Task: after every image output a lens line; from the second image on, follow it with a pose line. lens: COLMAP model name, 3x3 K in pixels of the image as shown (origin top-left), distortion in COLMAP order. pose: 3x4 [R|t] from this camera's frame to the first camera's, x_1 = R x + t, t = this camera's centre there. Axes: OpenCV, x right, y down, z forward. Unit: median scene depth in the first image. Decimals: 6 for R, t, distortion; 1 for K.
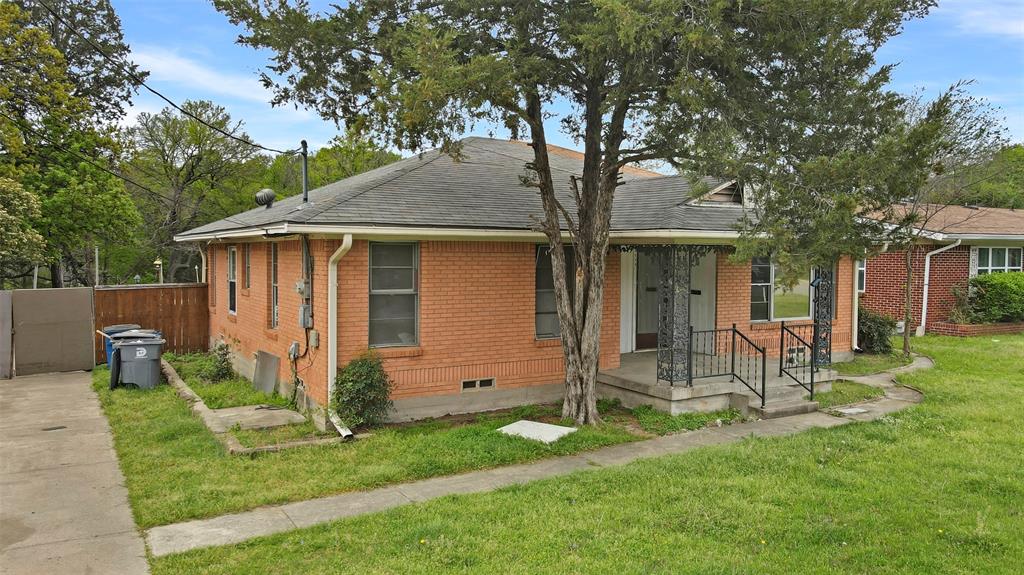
lens RADIAL K [[746.8, 0, 518.7], [0, 746.8, 285.1], [0, 0, 1]] dist [0.001309, 0.012487]
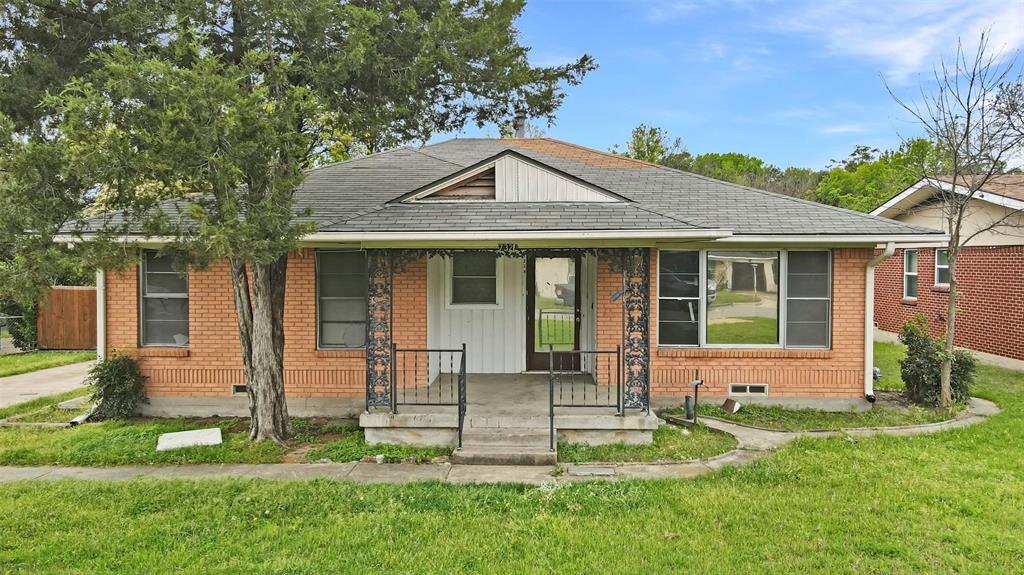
lens RADIAL K [[746.8, 0, 514.9], [0, 746.8, 288.6], [0, 0, 1]] dist [0.001309, 0.012487]
pose [[0.839382, 0.015626, -0.543318, 0.811164], [-0.018726, 0.999825, -0.000174, -0.010080], [0.543220, 0.010321, 0.839527, 0.355568]]
